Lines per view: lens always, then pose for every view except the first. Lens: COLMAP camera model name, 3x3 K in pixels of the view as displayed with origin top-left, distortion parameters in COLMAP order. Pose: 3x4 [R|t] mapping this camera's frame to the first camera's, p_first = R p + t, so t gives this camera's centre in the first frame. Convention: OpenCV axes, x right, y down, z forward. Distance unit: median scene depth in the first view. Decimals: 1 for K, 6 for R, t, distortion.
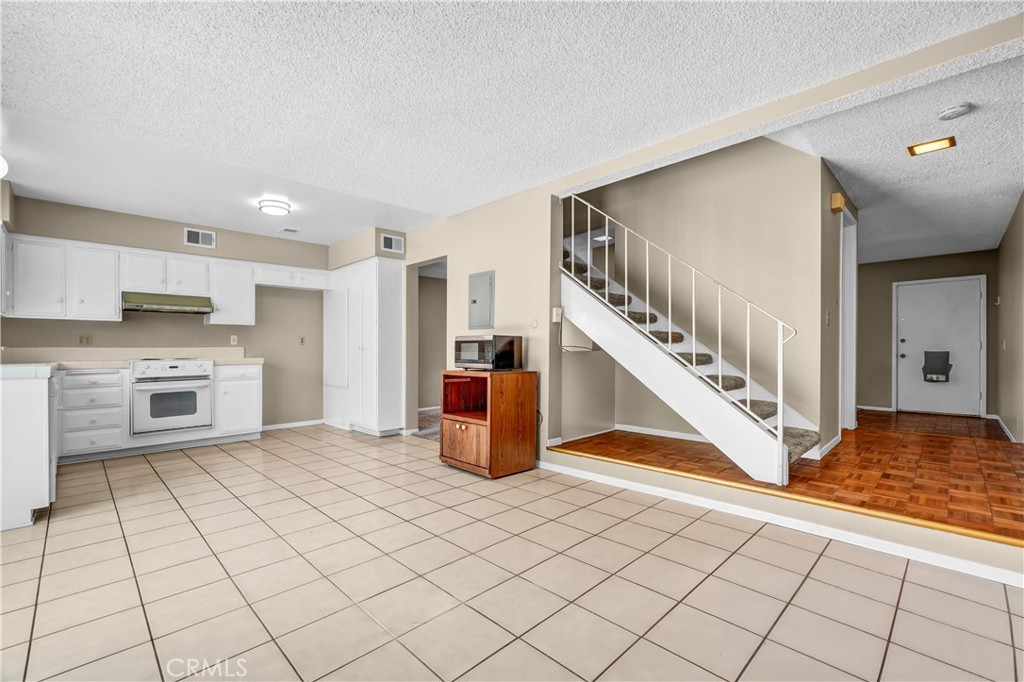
lens RADIAL K [[445.9, 0, 513.7], [0, 445.9, 348.1], [0, 0, 1]] dist [-0.009858, 0.005093]
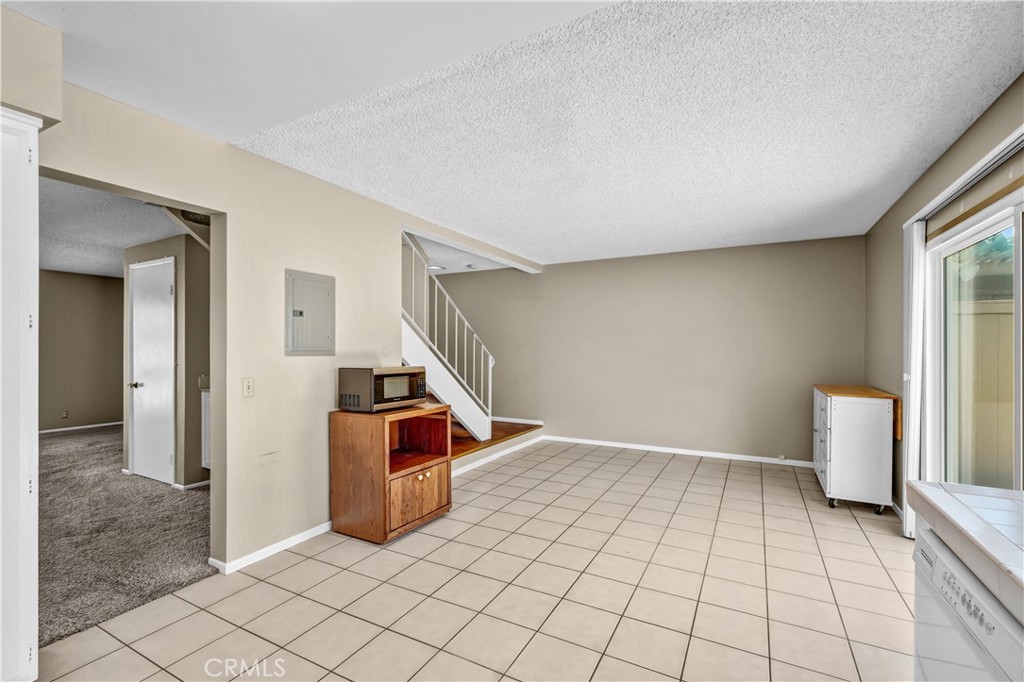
lens RADIAL K [[445.9, 0, 508.3], [0, 445.9, 349.5], [0, 0, 1]] dist [-0.009858, 0.005093]
pose [[-0.295067, 0.004197, 0.955467, -0.750153], [-0.002805, 0.999982, -0.005259, -0.045557], [-0.955472, -0.004232, -0.295050, 0.843585]]
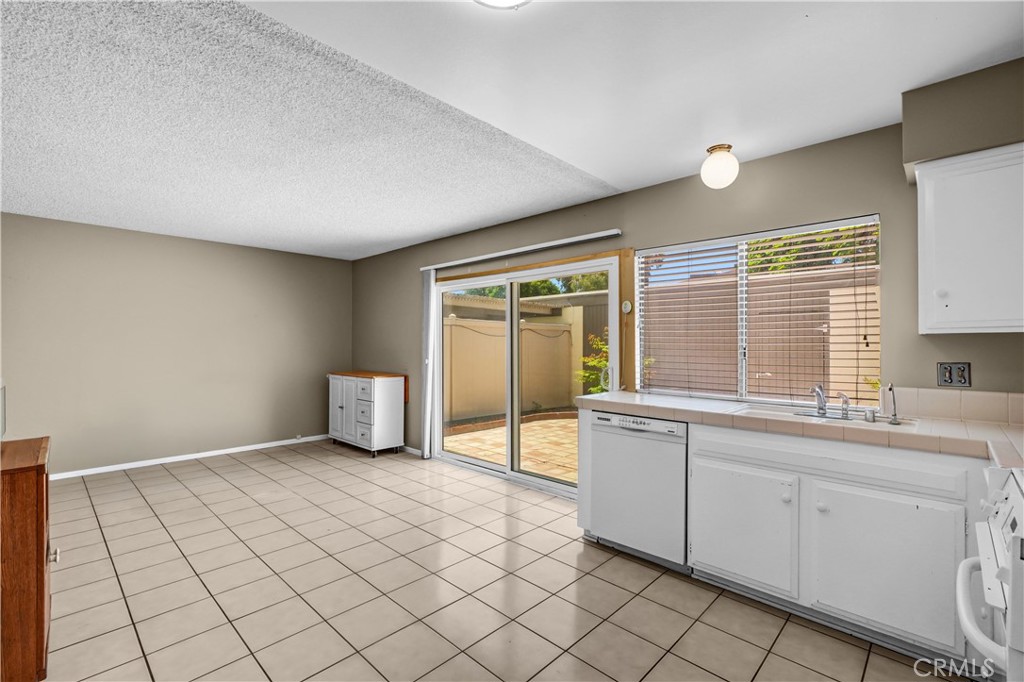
lens RADIAL K [[445.9, 0, 504.4], [0, 445.9, 342.8], [0, 0, 1]] dist [-0.009858, 0.005093]
pose [[-0.999930, 0.003436, -0.011283, -0.481547], [0.003504, 0.999975, -0.006060, -0.048648], [0.011262, -0.006099, -0.999918, 1.171100]]
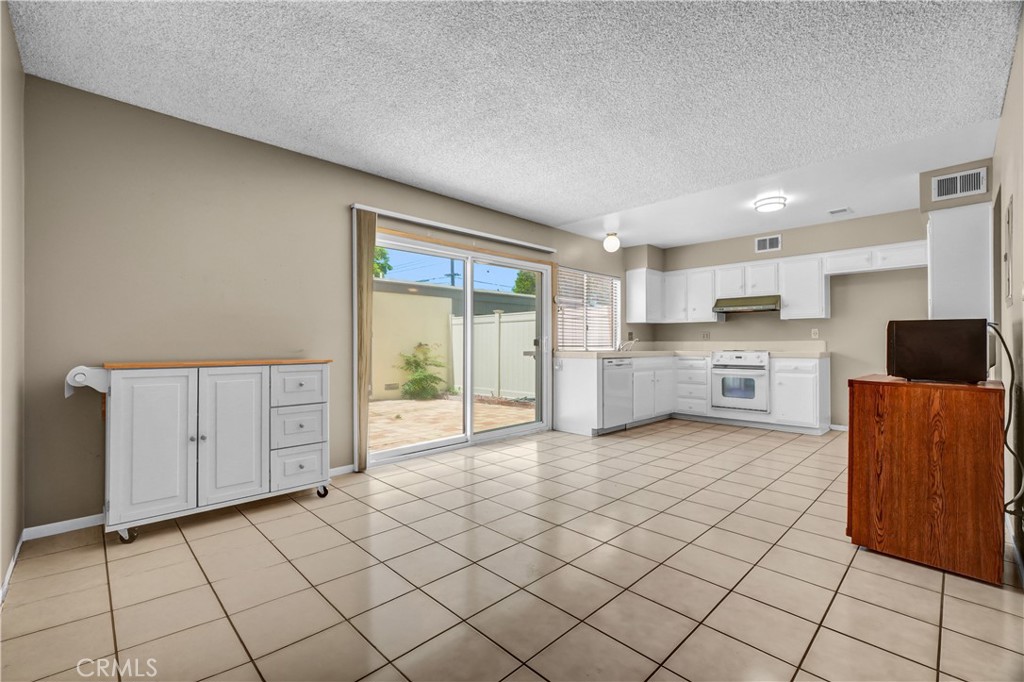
lens RADIAL K [[445.9, 0, 510.9], [0, 445.9, 339.0], [0, 0, 1]] dist [-0.009858, 0.005093]
pose [[-0.012460, -0.006269, -0.999903, 0.440237], [0.003221, 0.999975, -0.006309, -0.001571], [0.999917, -0.003300, -0.012440, 0.374666]]
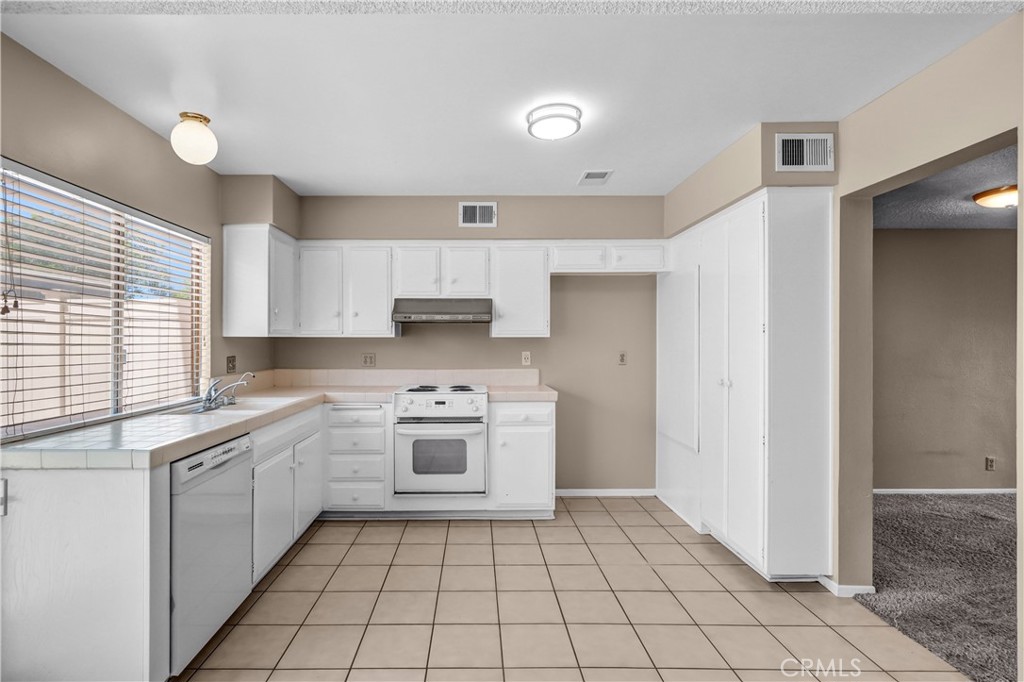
lens RADIAL K [[481.0, 0, 473.3], [0, 481.0, 337.8], [0, 0, 1]] dist [-0.003164, -0.000986]
pose [[0.702318, 0.000732, -0.711863, -0.182522], [-0.000566, 1.000000, 0.000469, -0.057309], [0.711863, 0.000074, 0.702318, 0.483678]]
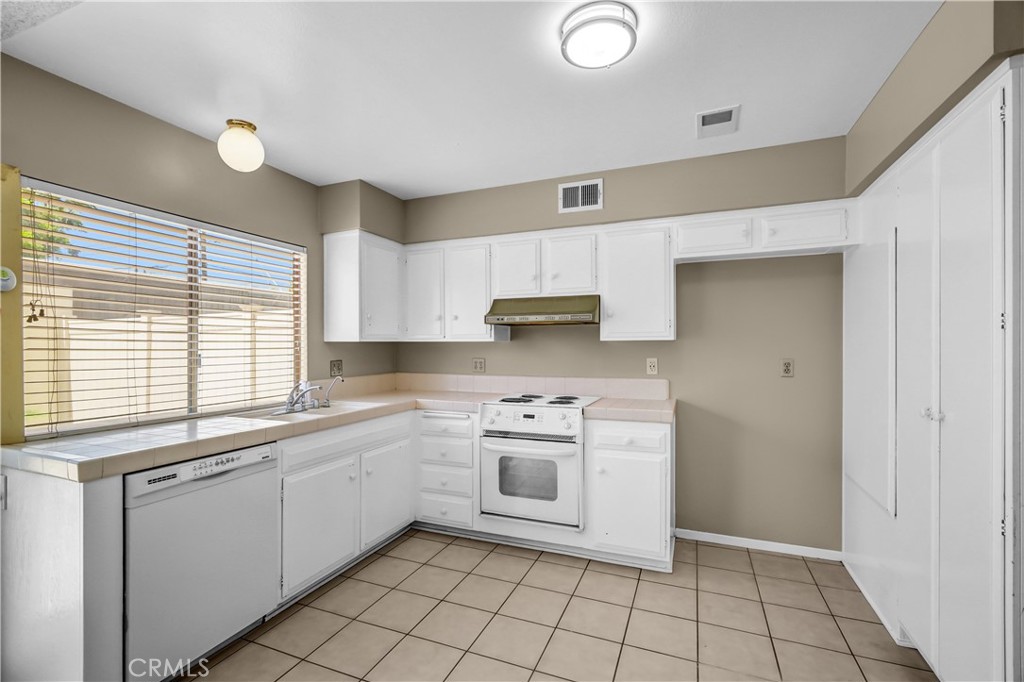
lens RADIAL K [[445.9, 0, 511.9], [0, 445.9, 343.3], [0, 0, 1]] dist [-0.009858, 0.005093]
pose [[0.380386, 0.000763, -0.924827, -0.200943], [0.004242, 0.999988, 0.002570, -0.056413], [0.924818, -0.004901, 0.380378, 0.714430]]
